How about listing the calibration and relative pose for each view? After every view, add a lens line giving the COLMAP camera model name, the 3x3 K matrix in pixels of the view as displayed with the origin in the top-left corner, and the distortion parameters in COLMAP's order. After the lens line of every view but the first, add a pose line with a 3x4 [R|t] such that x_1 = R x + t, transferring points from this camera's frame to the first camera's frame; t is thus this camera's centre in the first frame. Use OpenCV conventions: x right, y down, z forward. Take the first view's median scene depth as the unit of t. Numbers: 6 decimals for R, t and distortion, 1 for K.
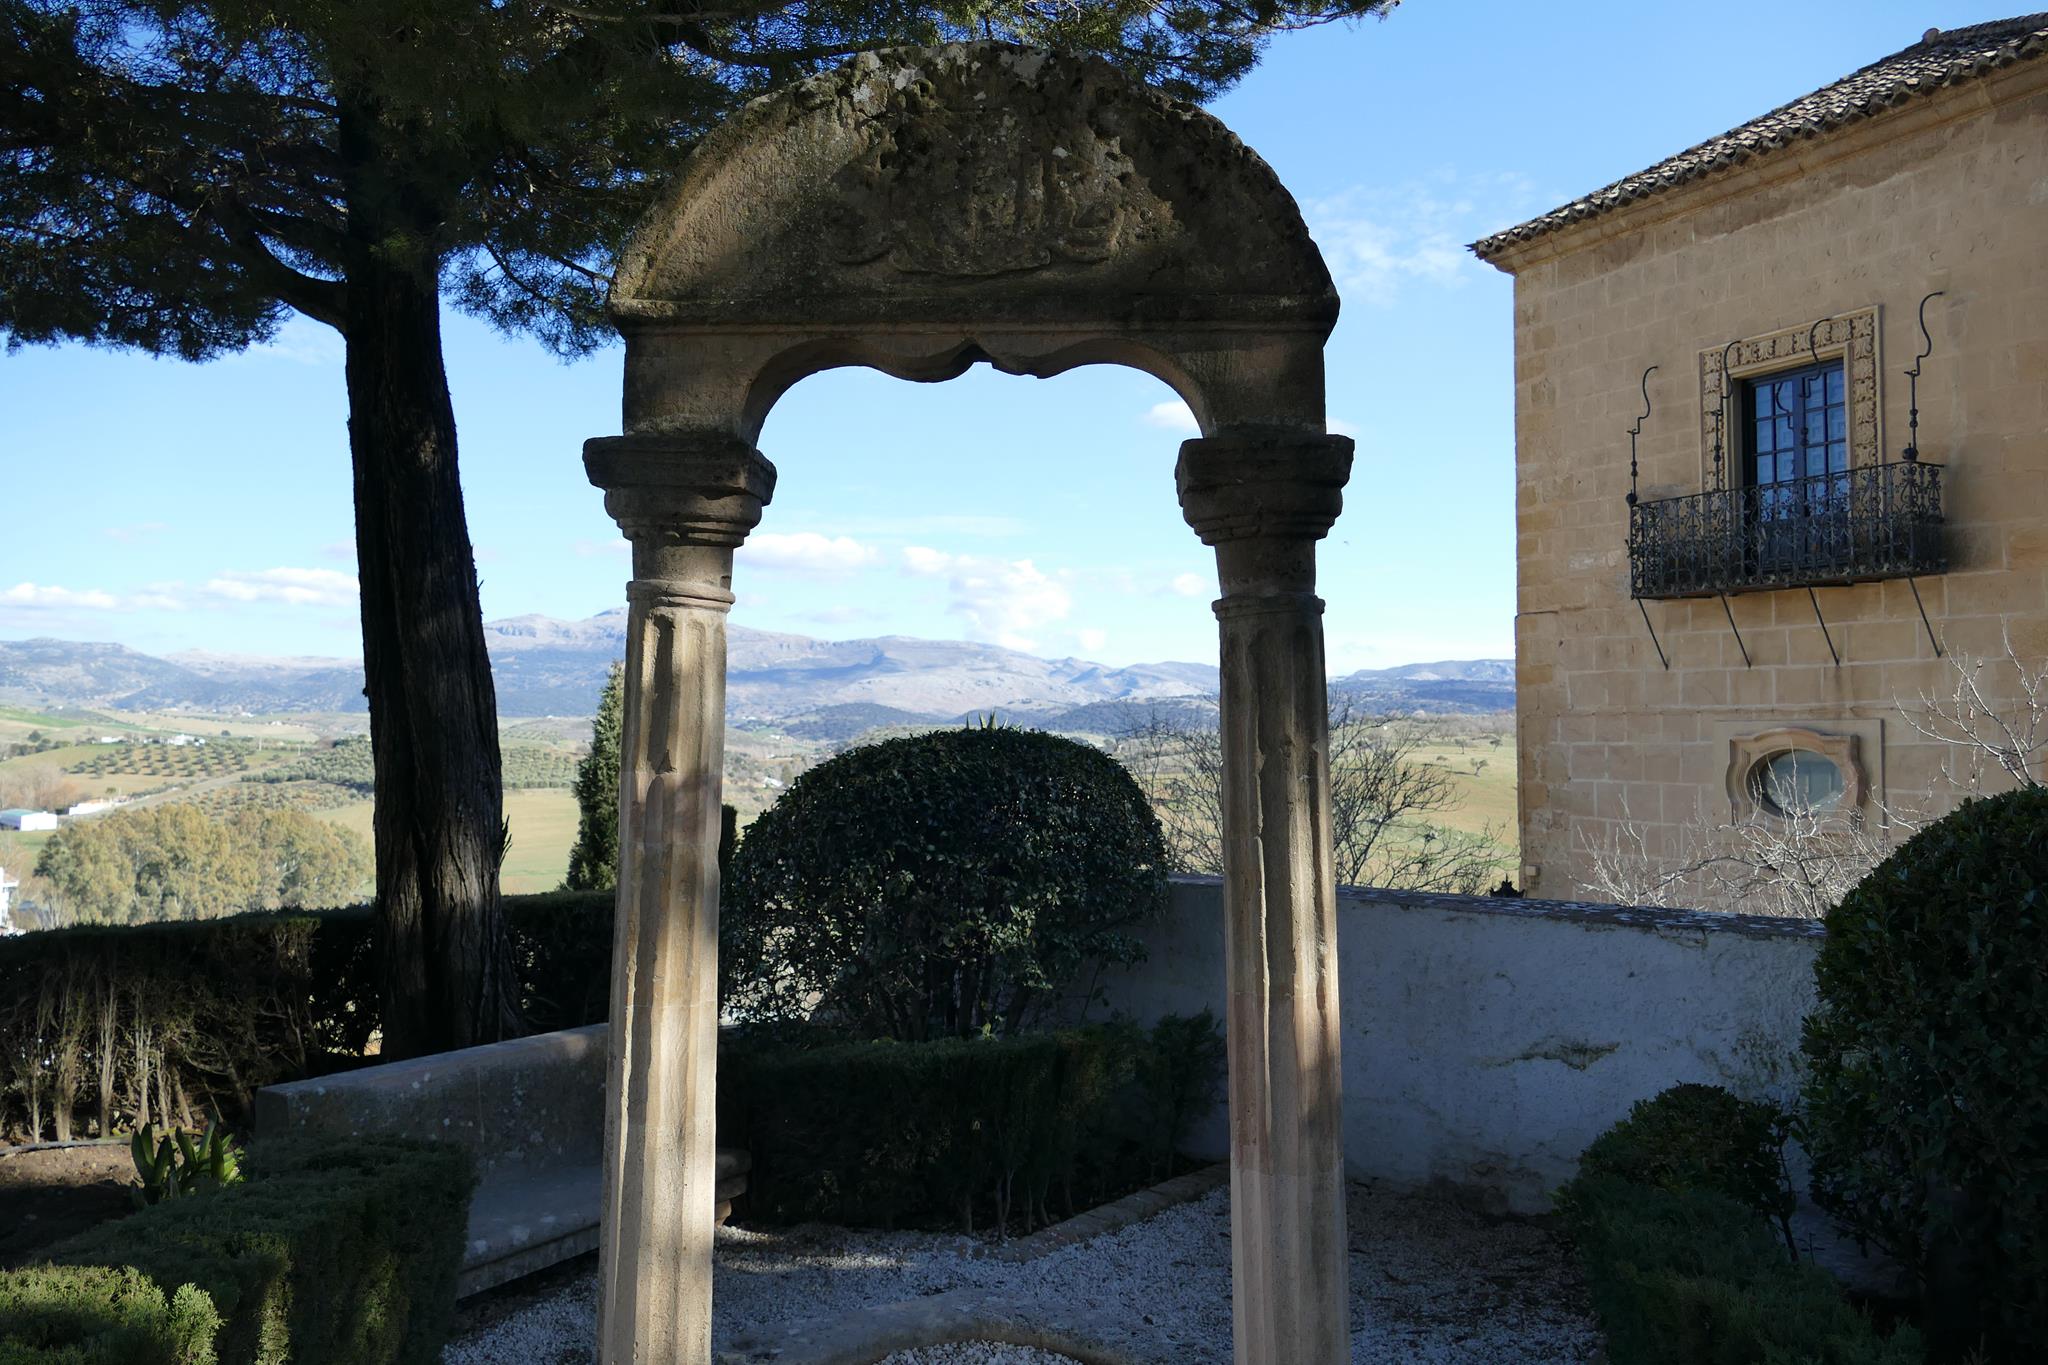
lens RADIAL K [[1464.8, 0, 1023.8], [0, 1464.8, 668.4], [0, 0, 1]] dist [-0.017412, 0.006721]
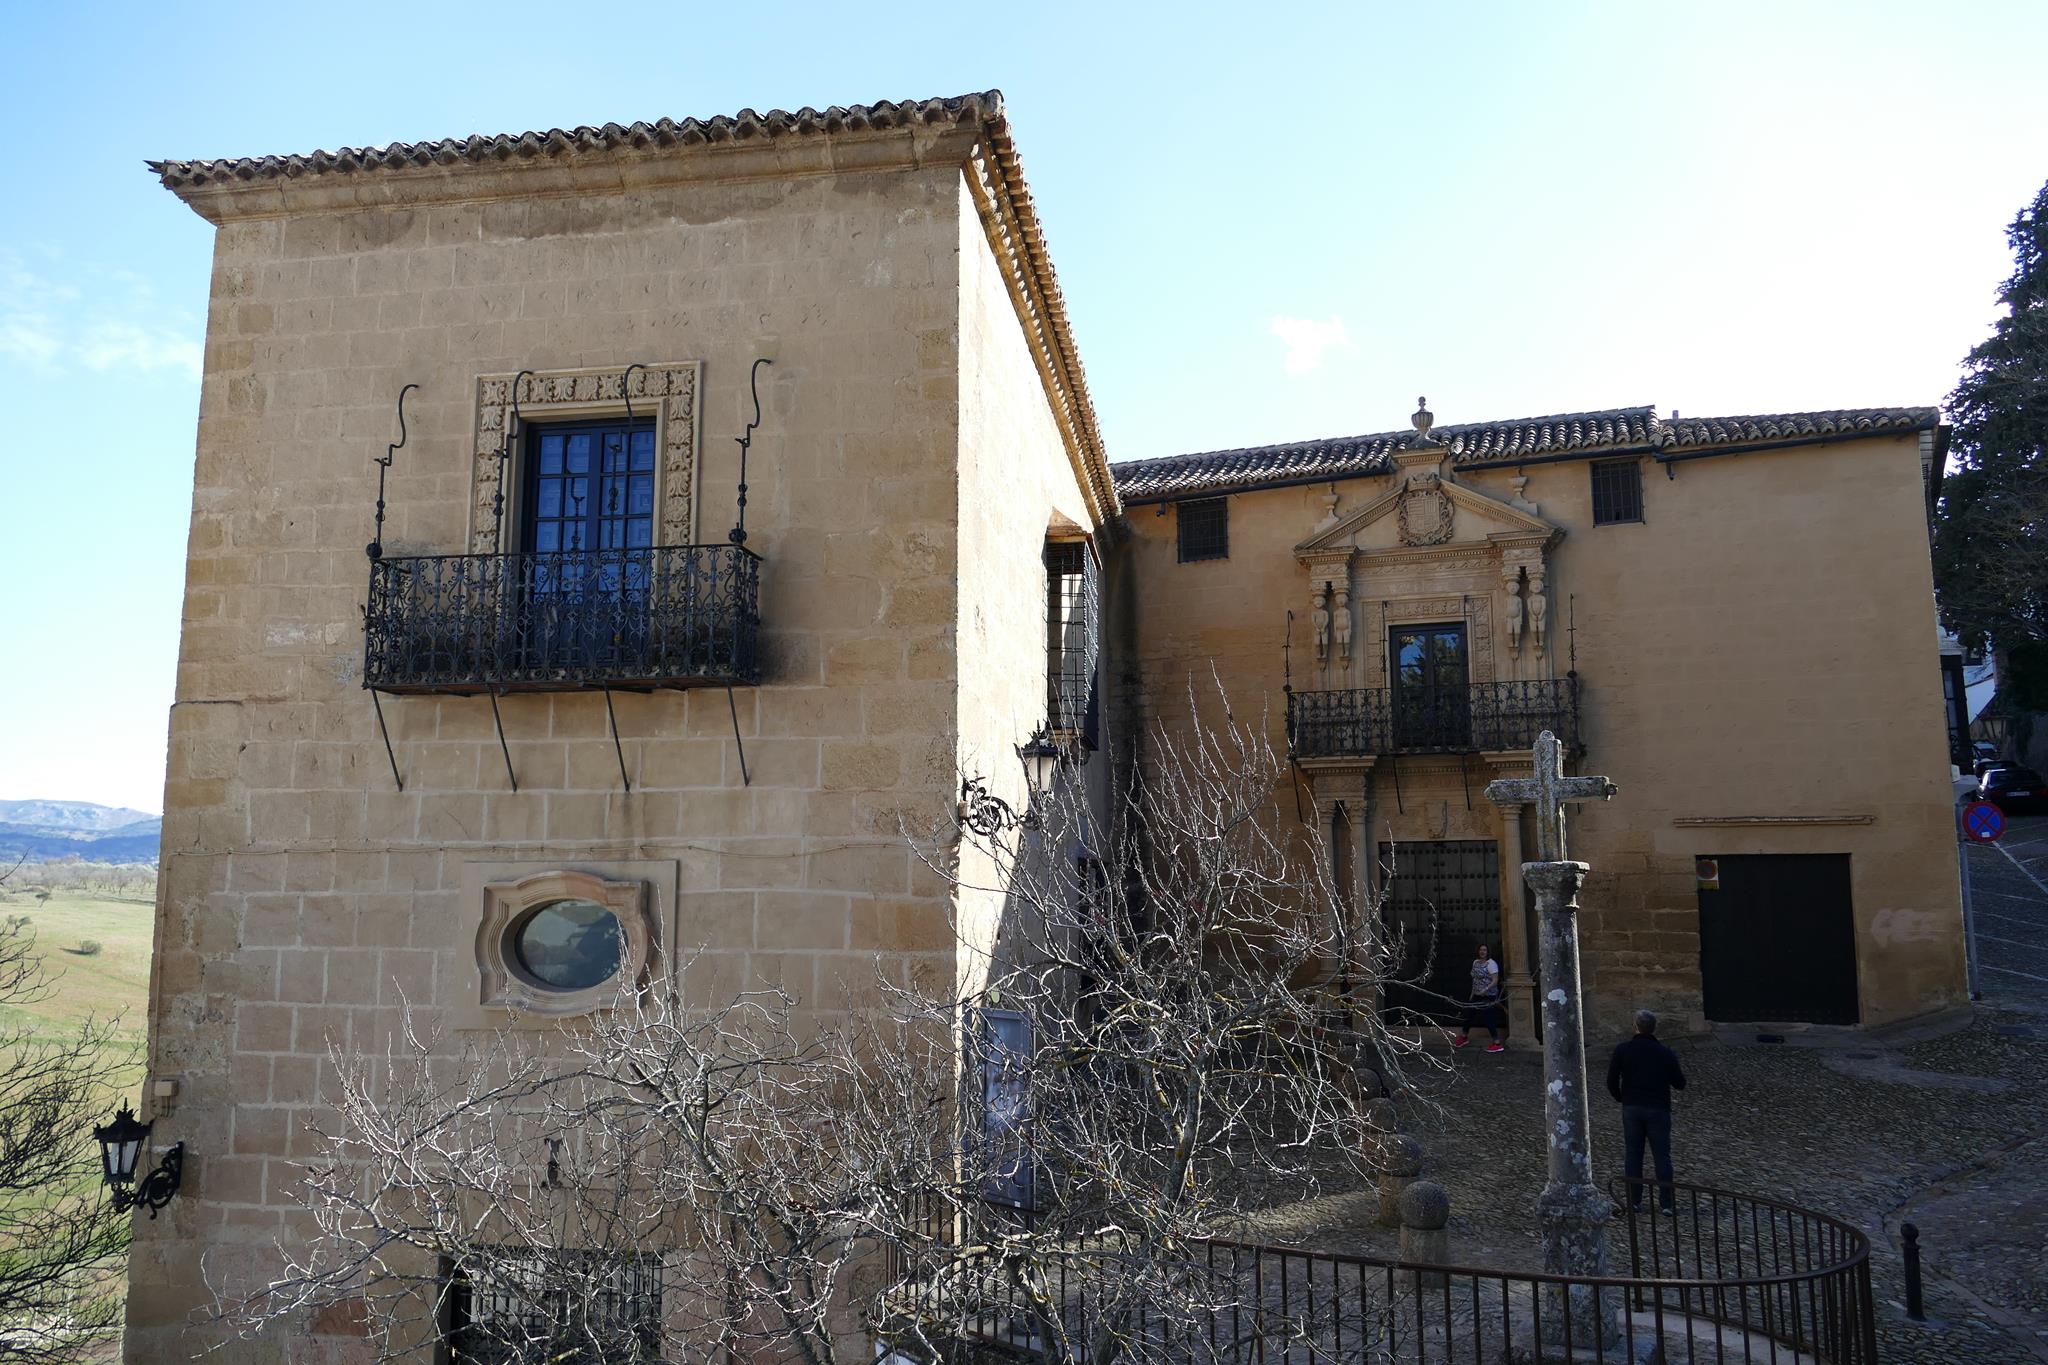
lens RADIAL K [[1464.8, 0, 1020.8], [0, 1464.8, 672.8], [0, 0, 1]] dist [-0.017412, 0.006721]
pose [[0.620887, 0.109600, 0.776201, 0.063302], [-0.031154, 0.992846, -0.115270, 0.017451], [-0.783281, 0.047388, 0.619859, 0.315922]]
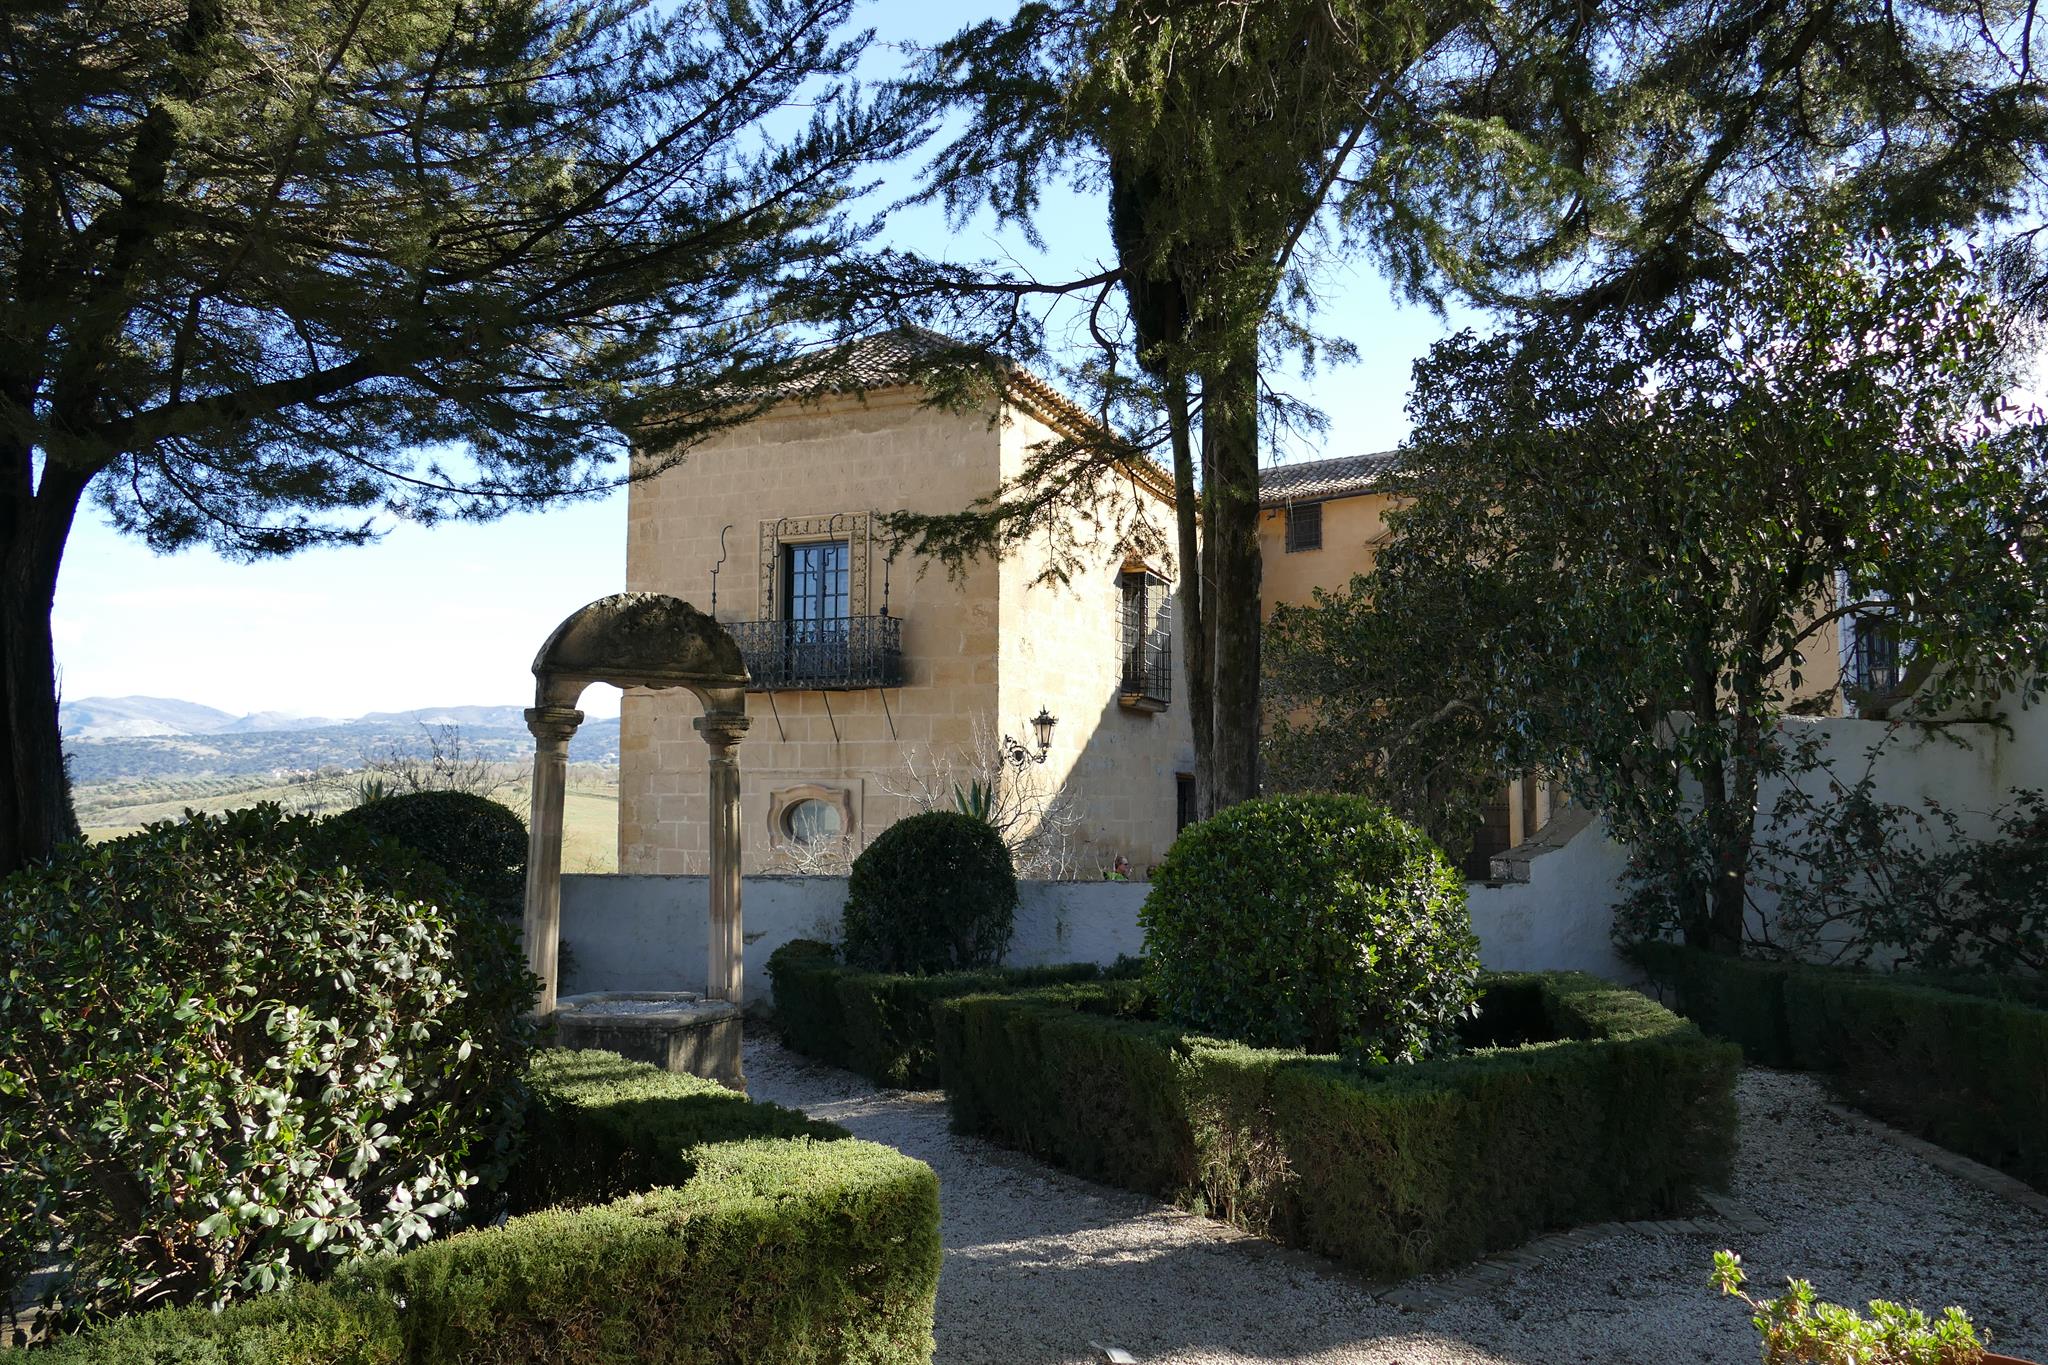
lens RADIAL K [[1464.8, 0, 1010.1], [0, 1464.8, 679.5], [0, 0, 1]] dist [-0.017412, 0.006721]
pose [[0.803240, 0.044564, 0.593986, -0.191985], [-0.029310, 0.998946, -0.035311, -0.018020], [-0.594934, 0.010954, 0.803700, -0.309471]]
